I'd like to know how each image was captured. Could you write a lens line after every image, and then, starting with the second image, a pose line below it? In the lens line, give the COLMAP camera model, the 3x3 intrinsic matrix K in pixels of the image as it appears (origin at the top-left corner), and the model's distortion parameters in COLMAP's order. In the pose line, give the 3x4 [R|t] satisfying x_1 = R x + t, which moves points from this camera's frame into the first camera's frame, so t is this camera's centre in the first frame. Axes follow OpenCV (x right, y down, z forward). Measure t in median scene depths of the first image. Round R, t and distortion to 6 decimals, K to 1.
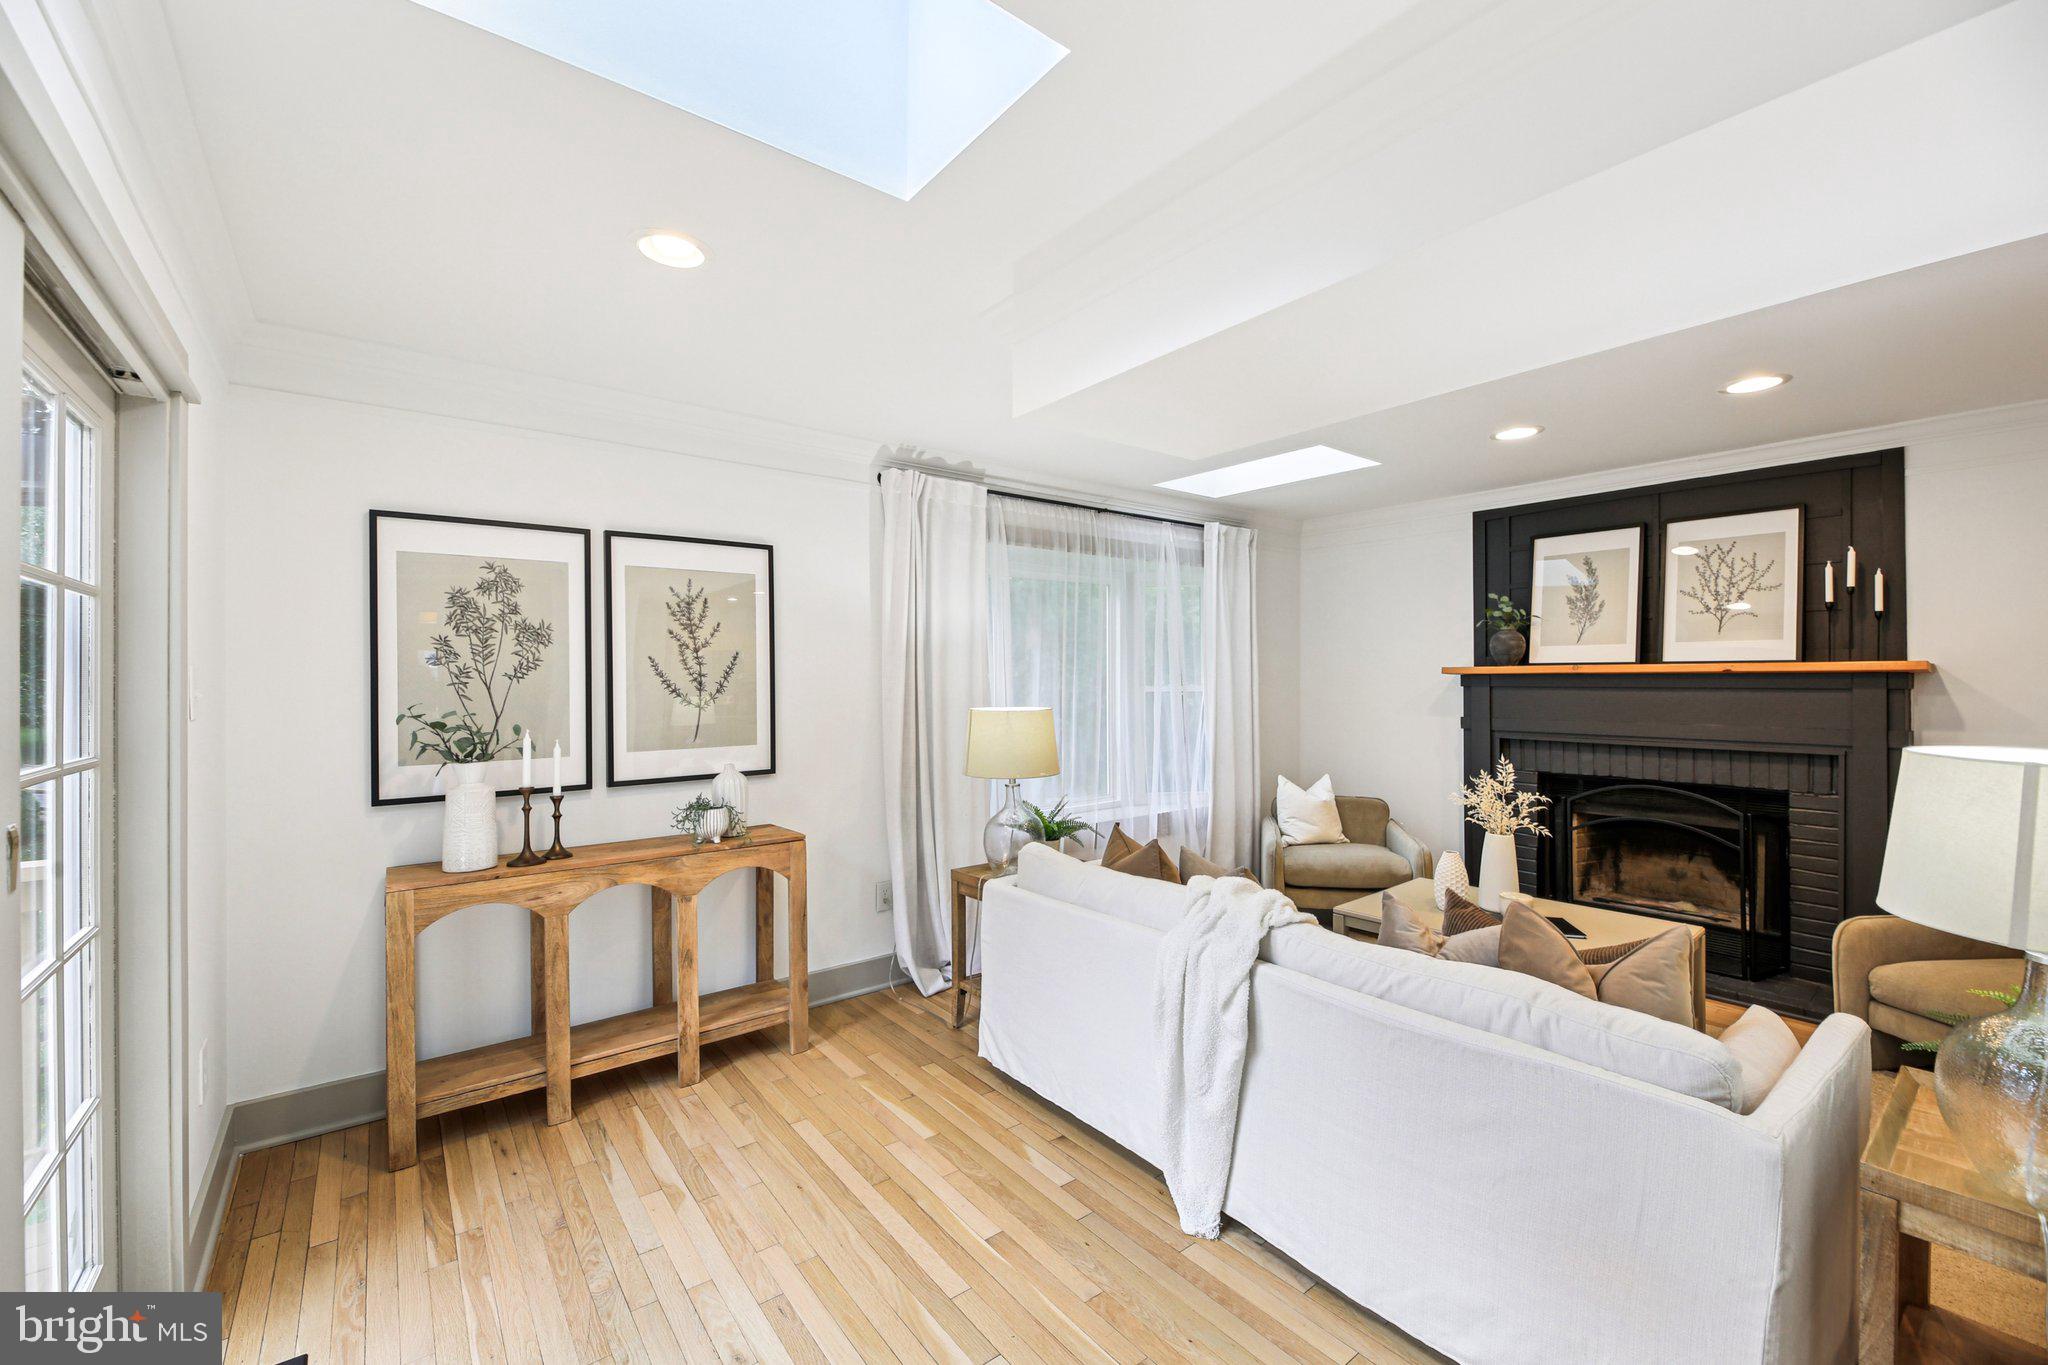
lens RADIAL K [[845.0, 0, 1011.6], [0, 845.0, 680.3], [0, 0, 1]] dist [-0.003909, -0.000703]
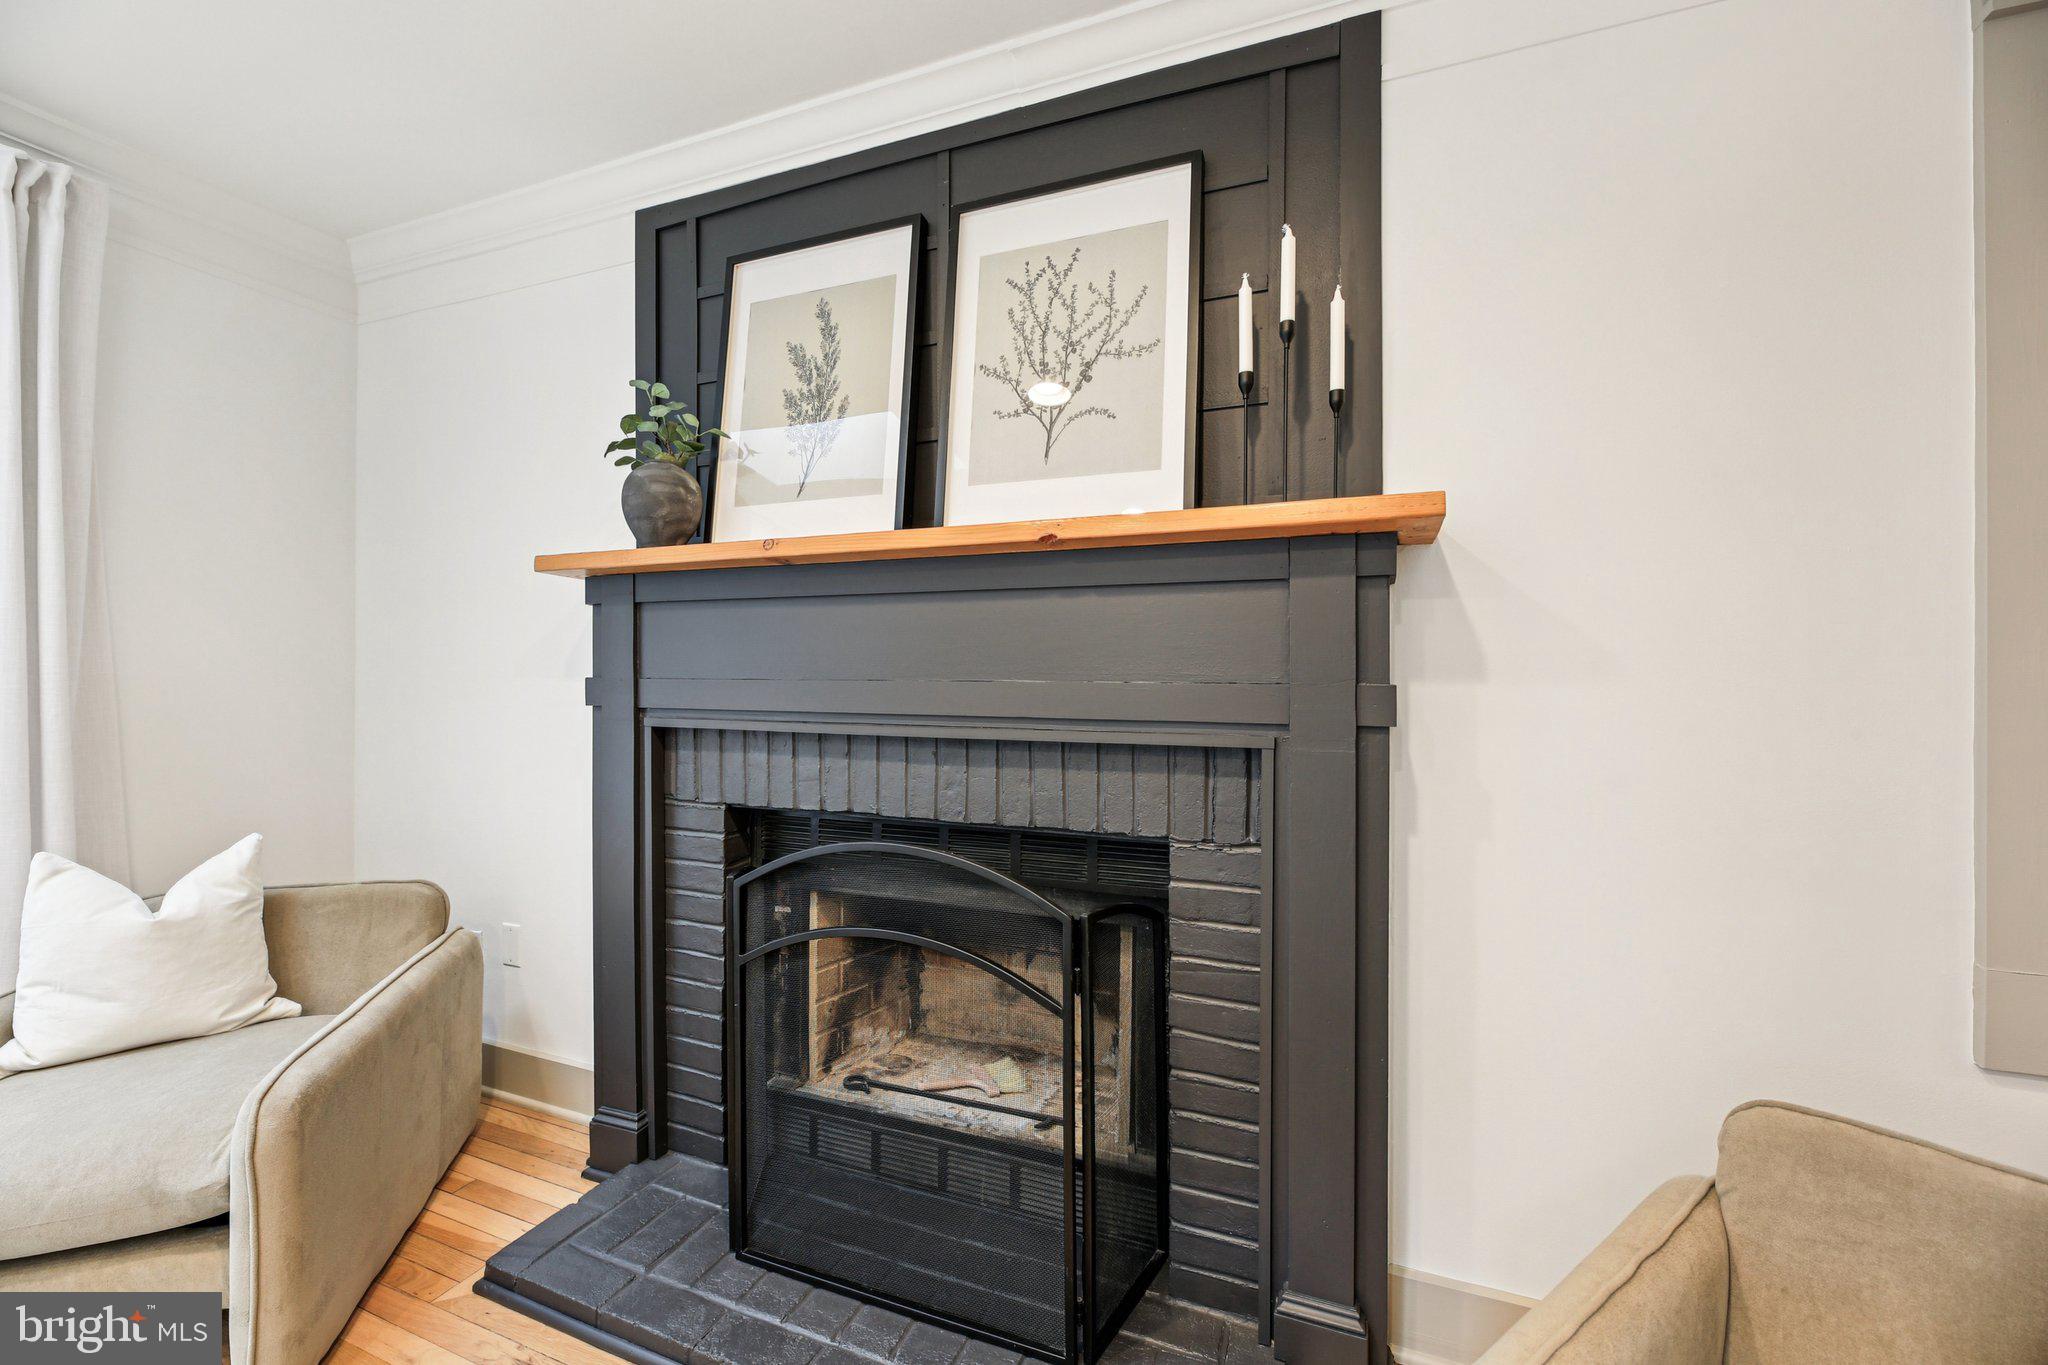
lens RADIAL K [[845.0, 0, 1021.6], [0, 845.0, 676.3], [0, 0, 1]] dist [-0.003909, -0.000703]
pose [[0.862731, 0.005704, 0.505631, 0.633096], [-0.005482, 0.999983, -0.001927, 0.052521], [-0.505634, -0.001109, 0.862748, 0.660637]]
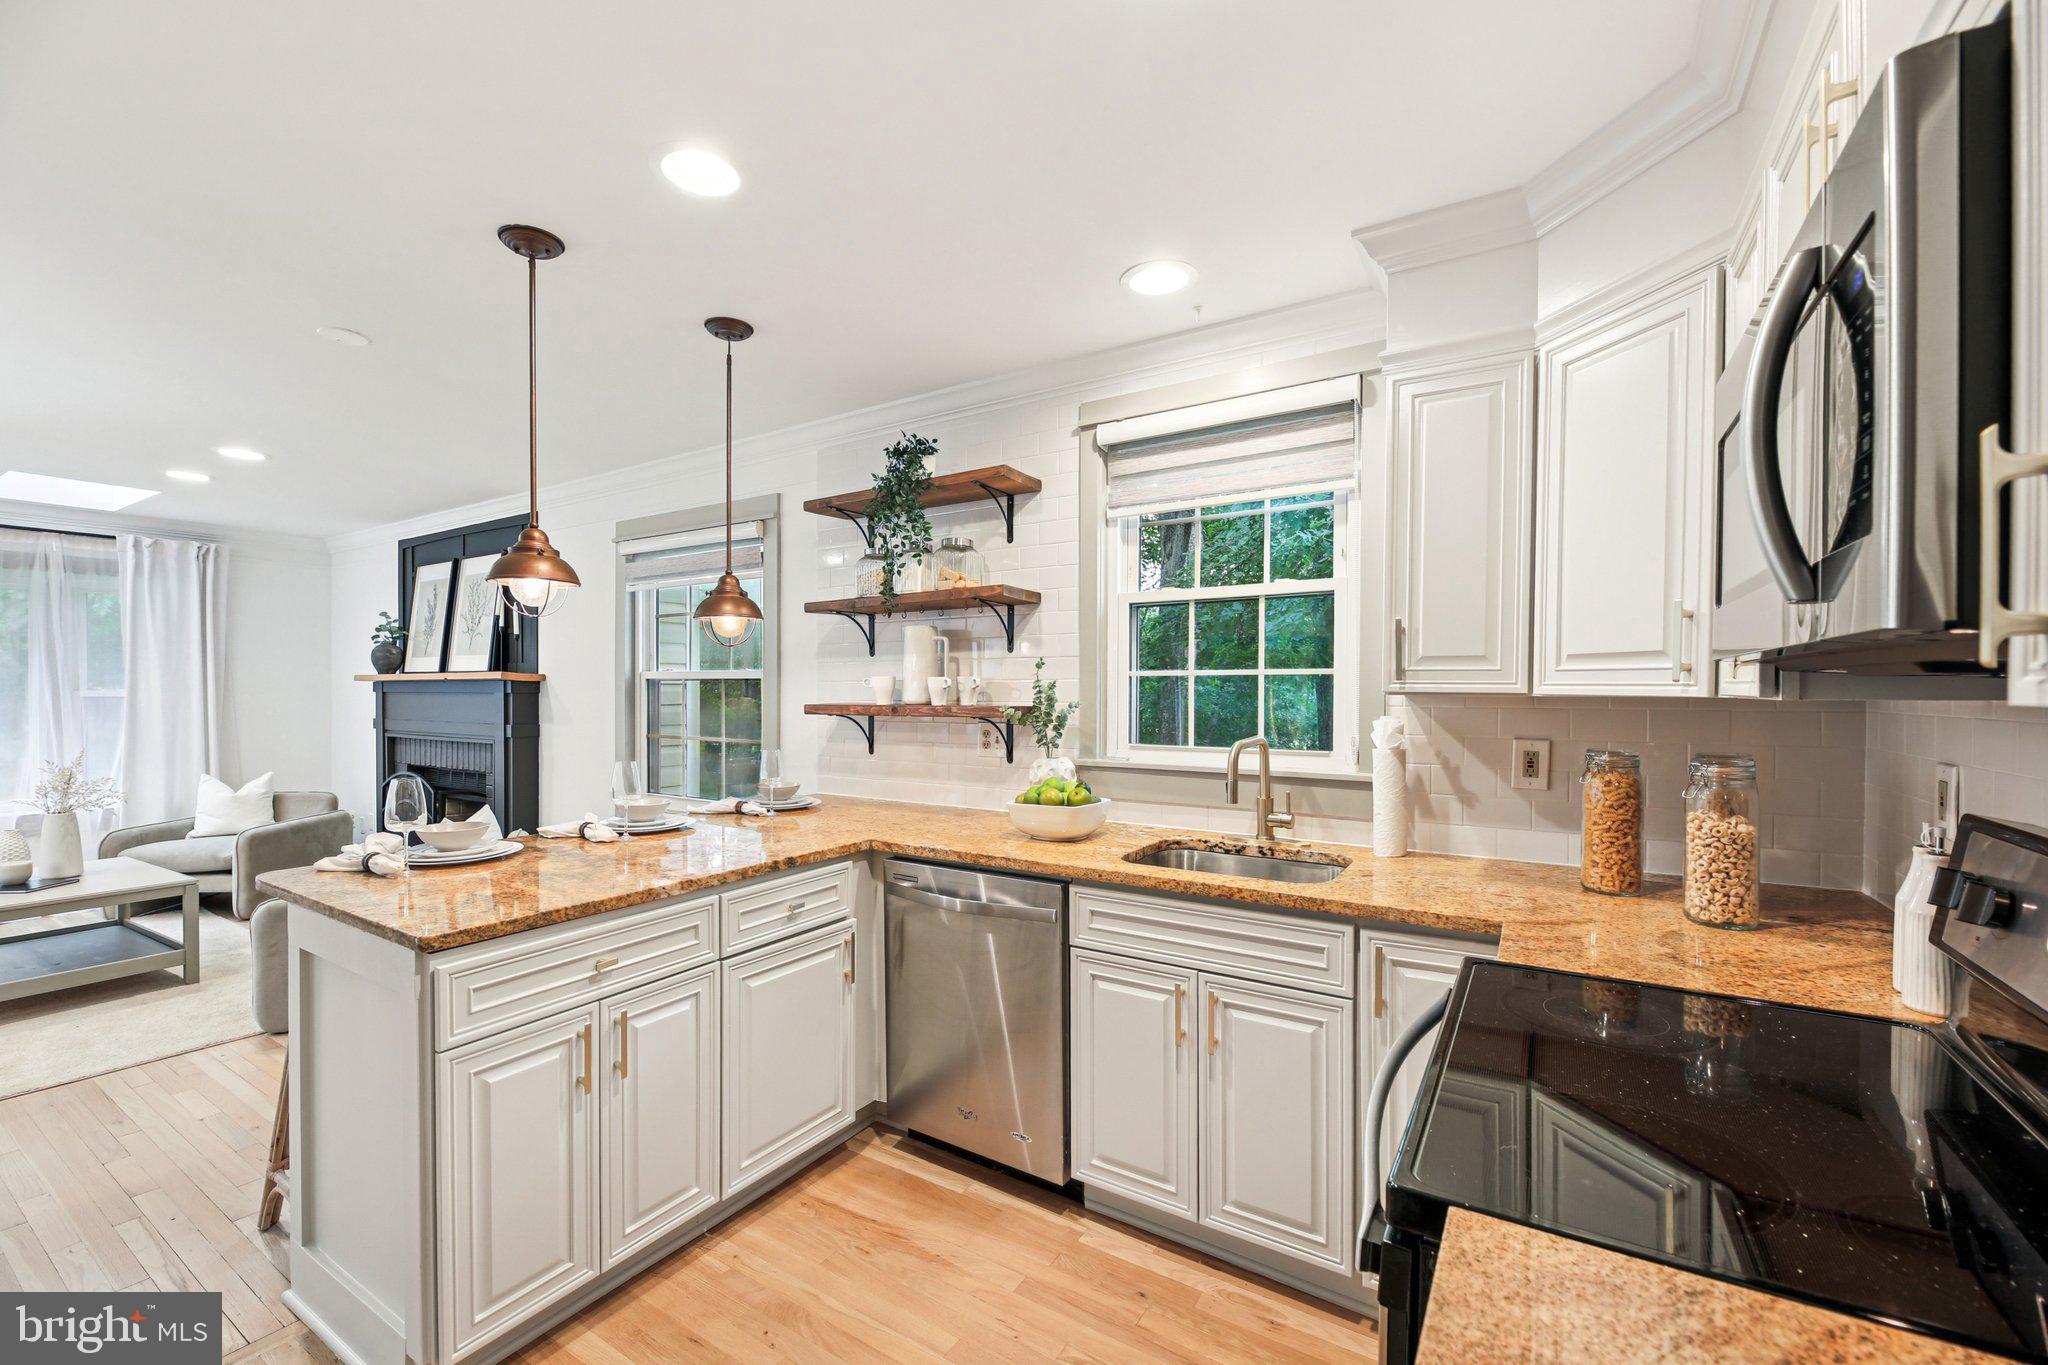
lens RADIAL K [[845.0, 0, 1034.3], [0, 845.0, 700.0], [0, 0, 1]] dist [-0.003909, -0.000703]
pose [[0.939889, 0.004069, 0.341457, 1.234011], [-0.006502, 0.999961, 0.005982, 0.006444], [-0.341419, -0.007843, 0.939879, -0.484711]]
